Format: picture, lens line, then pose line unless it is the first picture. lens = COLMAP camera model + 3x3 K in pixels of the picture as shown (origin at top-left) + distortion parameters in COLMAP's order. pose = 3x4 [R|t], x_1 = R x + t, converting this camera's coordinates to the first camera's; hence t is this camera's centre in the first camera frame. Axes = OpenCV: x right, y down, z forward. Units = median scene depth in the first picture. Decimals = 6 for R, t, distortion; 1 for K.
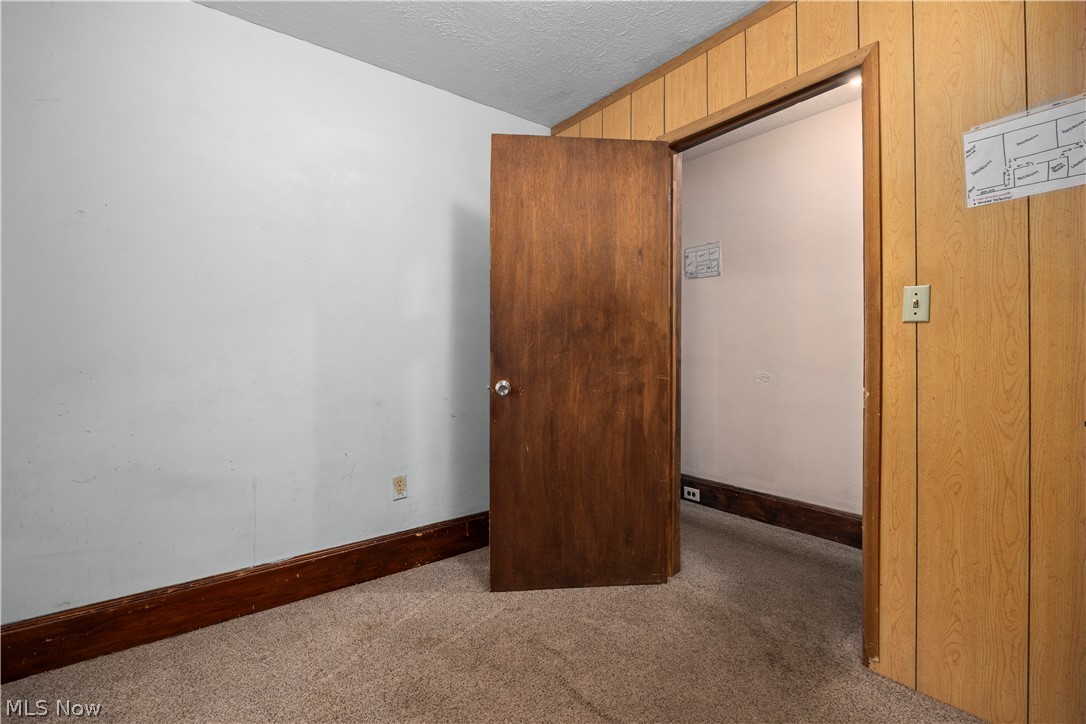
lens RADIAL K [[478.0, 0, 544.1], [0, 478.0, 355.9], [0, 0, 1]] dist [-0.019758, 0.000319]
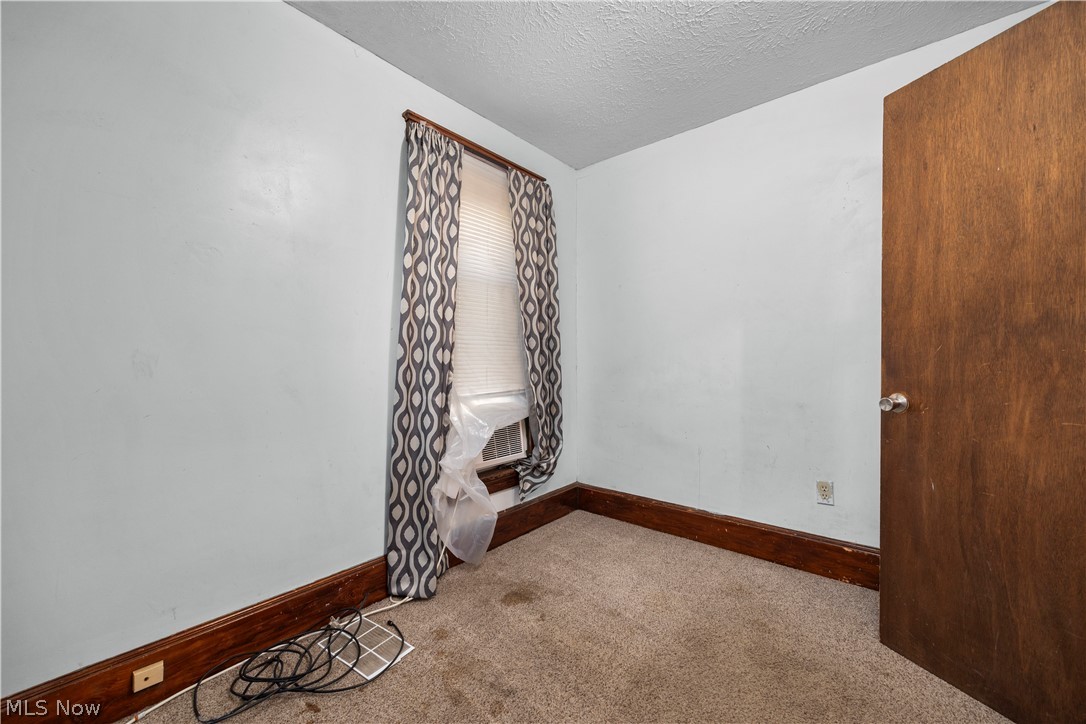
lens RADIAL K [[421.5, 0, 545.4], [0, 421.5, 362.9], [0, 0, 1]] dist [-0.002289, -0.000616]
pose [[0.208643, 0.009498, -0.977946, 0.486441], [-0.002416, 0.999955, 0.009196, -0.005831], [0.977989, 0.000444, 0.208657, 0.259730]]
